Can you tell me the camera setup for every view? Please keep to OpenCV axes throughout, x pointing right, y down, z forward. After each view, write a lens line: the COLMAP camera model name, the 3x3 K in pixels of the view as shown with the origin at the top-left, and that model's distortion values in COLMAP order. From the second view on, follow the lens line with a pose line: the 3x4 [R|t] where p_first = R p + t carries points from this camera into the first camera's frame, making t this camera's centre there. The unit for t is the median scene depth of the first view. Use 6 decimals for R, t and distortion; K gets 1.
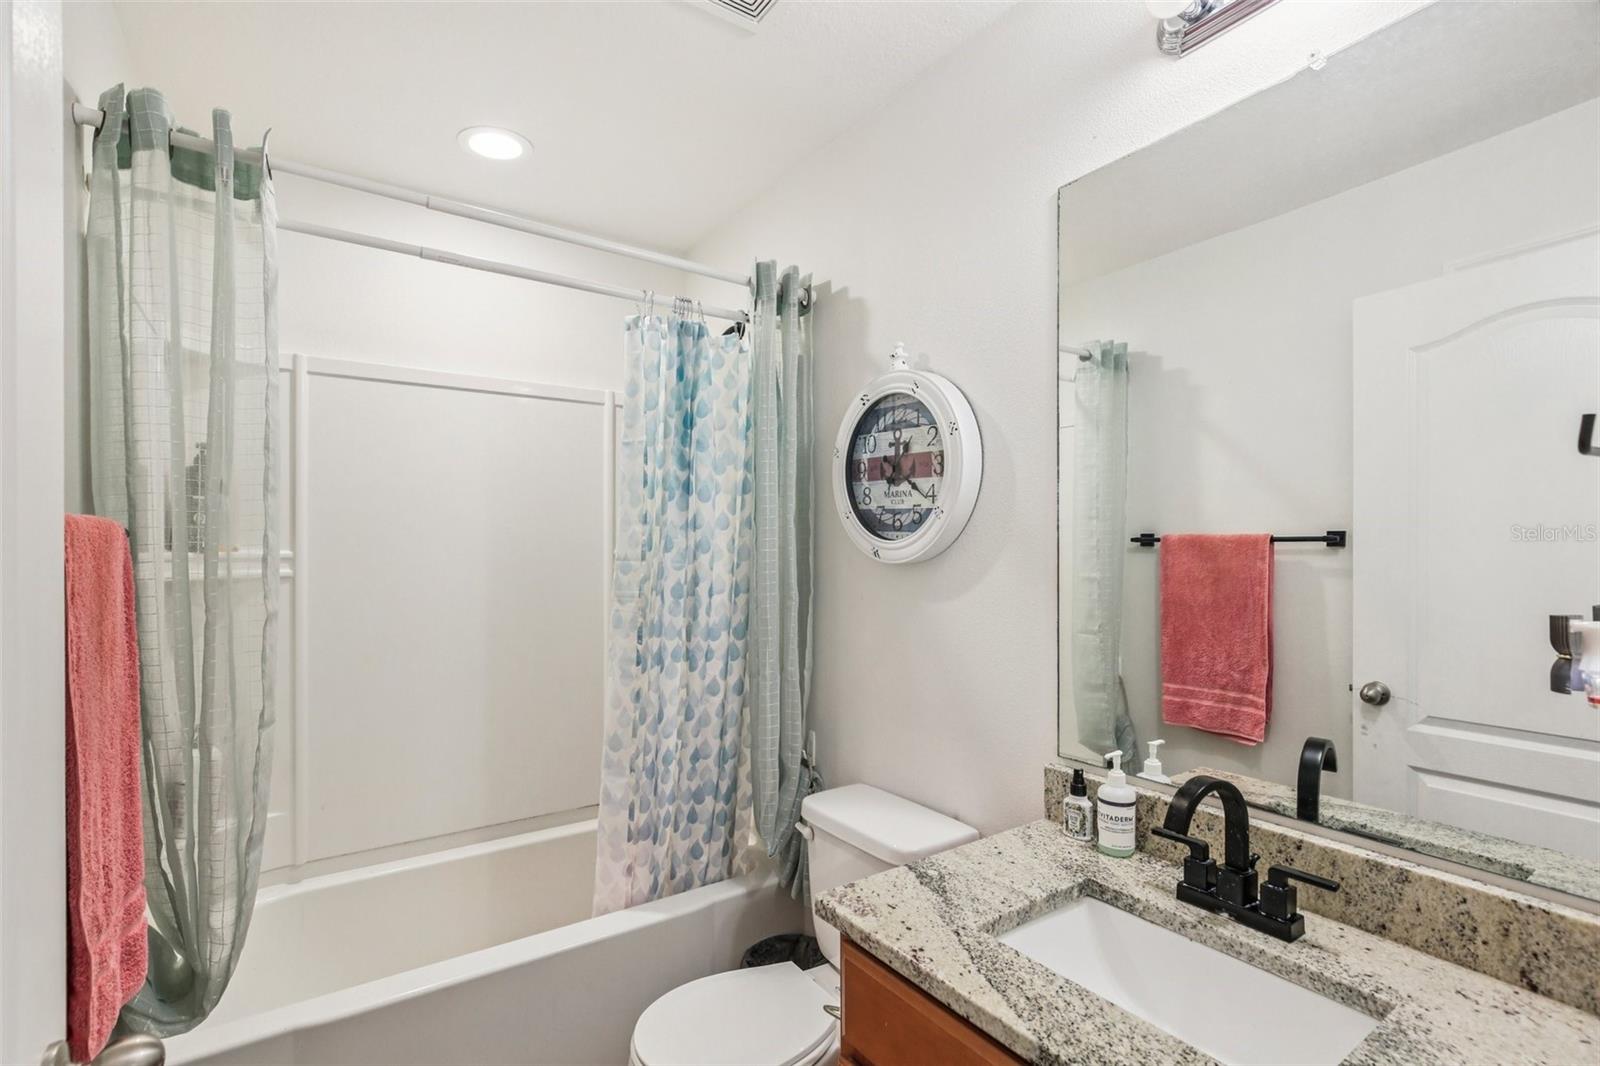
lens RADIAL K [[732.7, 0, 791.9], [0, 732.7, 530.6], [0, 0, 1]] dist [-0.002315, 0.001129]
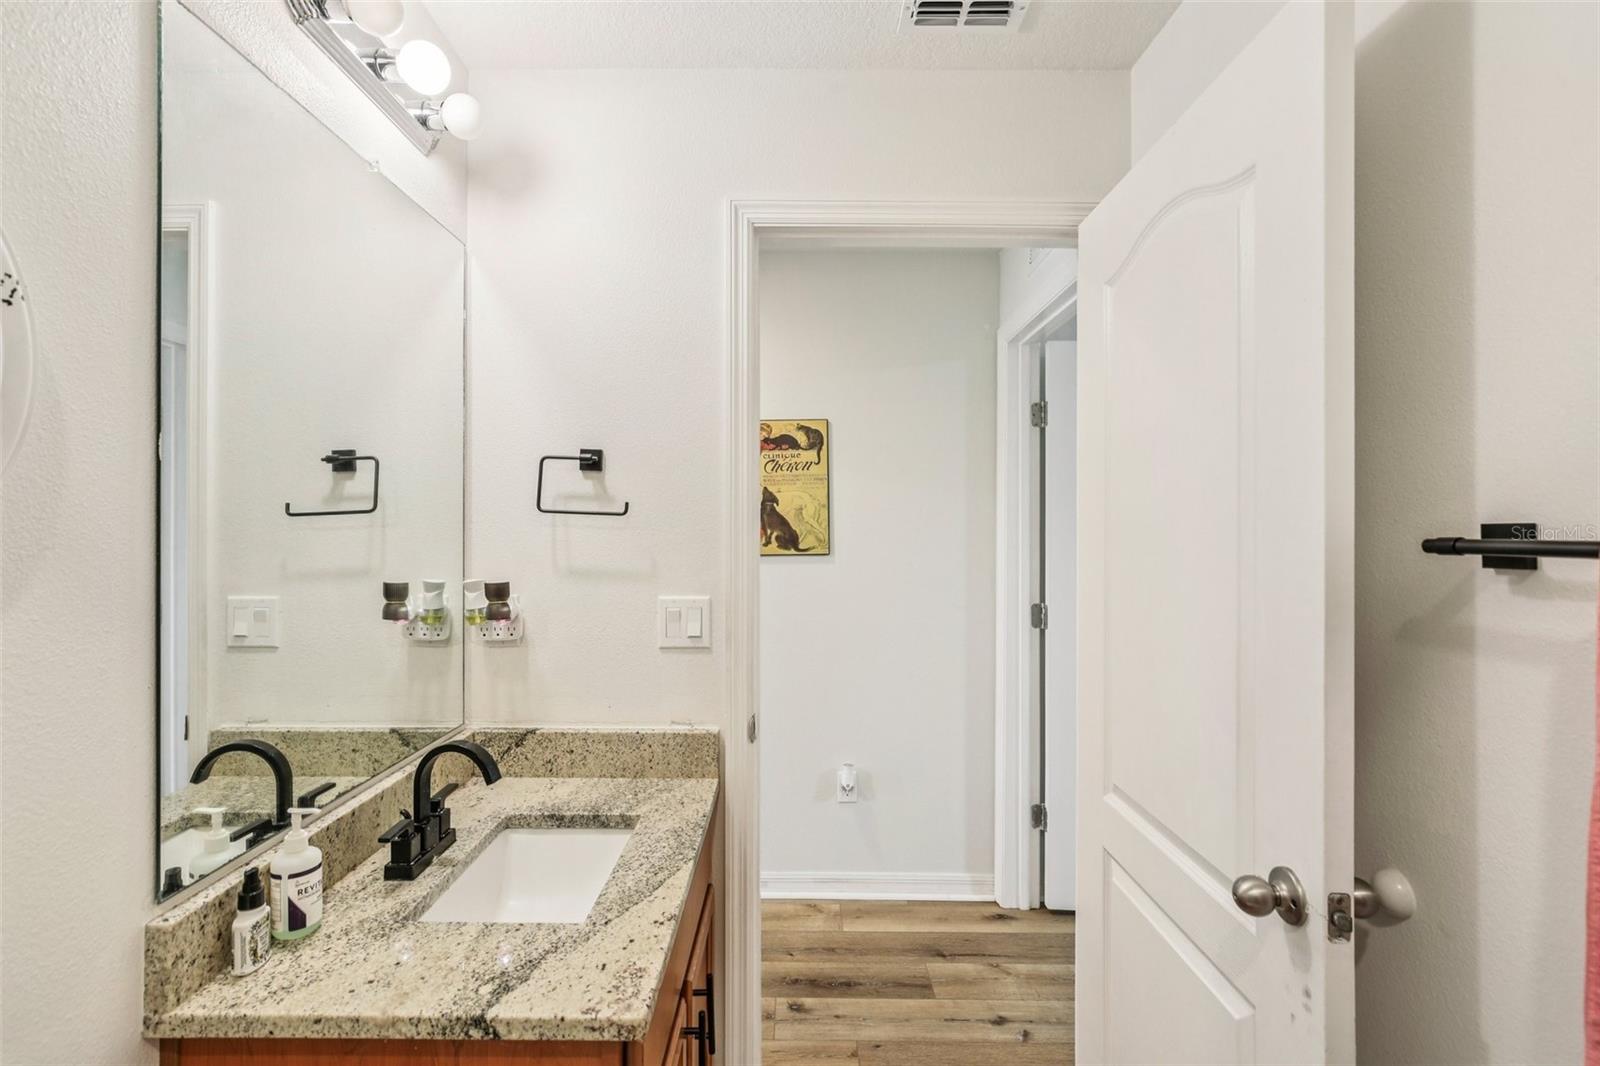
lens RADIAL K [[732.7, 0, 791.9], [0, 732.7, 530.6], [0, 0, 1]] dist [-0.002315, 0.001129]
pose [[-0.824180, -0.002515, 0.566322, -0.541634], [-0.018253, 0.999589, -0.022125, 0.004892], [-0.566034, -0.028572, -0.823887, 1.596642]]
